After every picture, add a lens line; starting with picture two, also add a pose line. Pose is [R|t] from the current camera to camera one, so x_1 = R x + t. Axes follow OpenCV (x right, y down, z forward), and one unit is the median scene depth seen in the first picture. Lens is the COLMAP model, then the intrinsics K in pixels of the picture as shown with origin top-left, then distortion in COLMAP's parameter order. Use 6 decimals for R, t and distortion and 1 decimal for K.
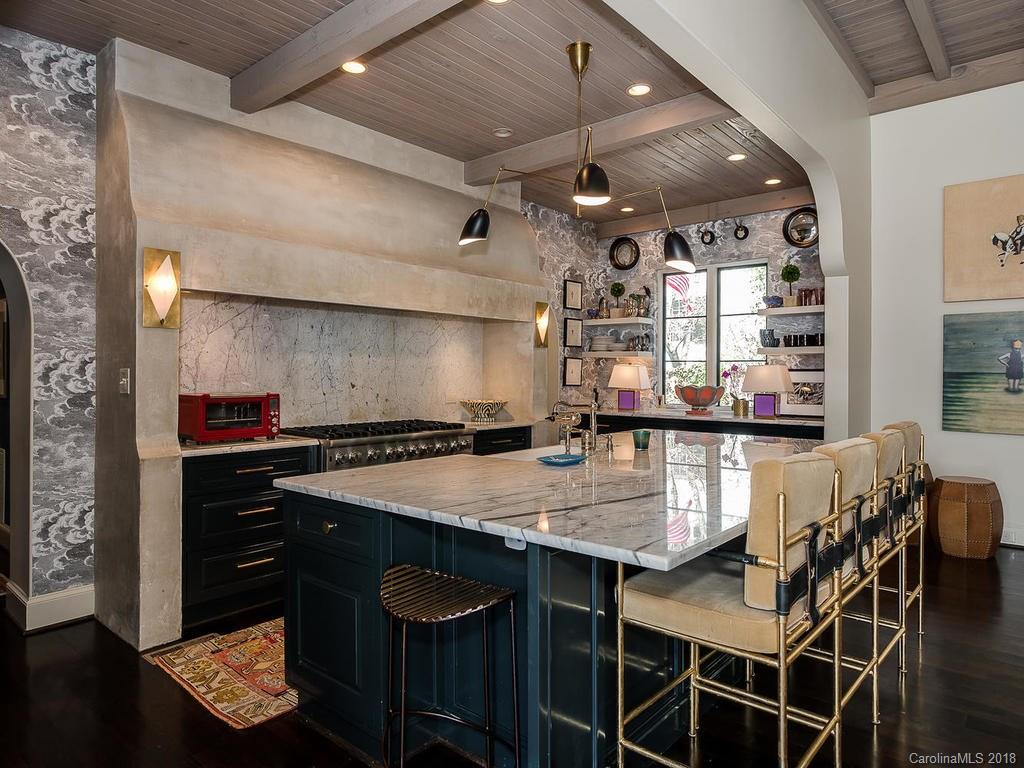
lens RADIAL K [[653.7, 0, 510.2], [0, 653.7, 378.6], [0, 0, 1]] dist [-0.020350, -0.000866]
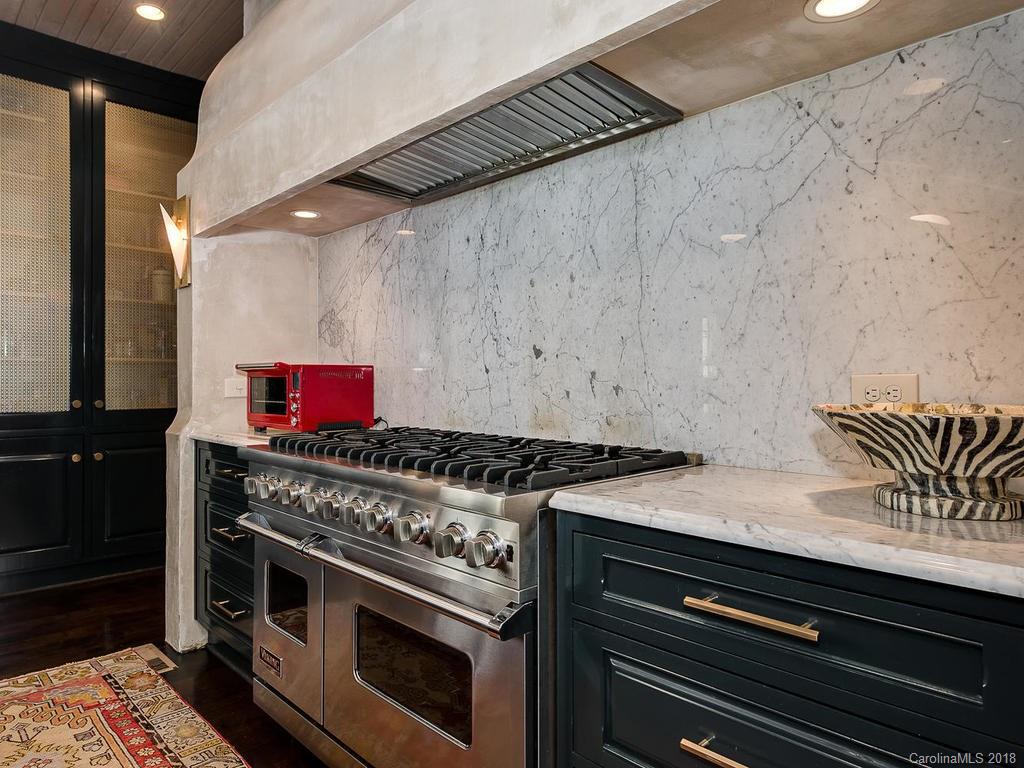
lens RADIAL K [[653.7, 0, 509.9], [0, 653.7, 384.9], [0, 0, 1]] dist [-0.020350, -0.000866]
pose [[-0.096621, -0.002268, -0.995319, 0.223536], [-0.012778, 0.999918, -0.001038, 0.038324], [0.995239, 0.012618, -0.096642, 1.171597]]
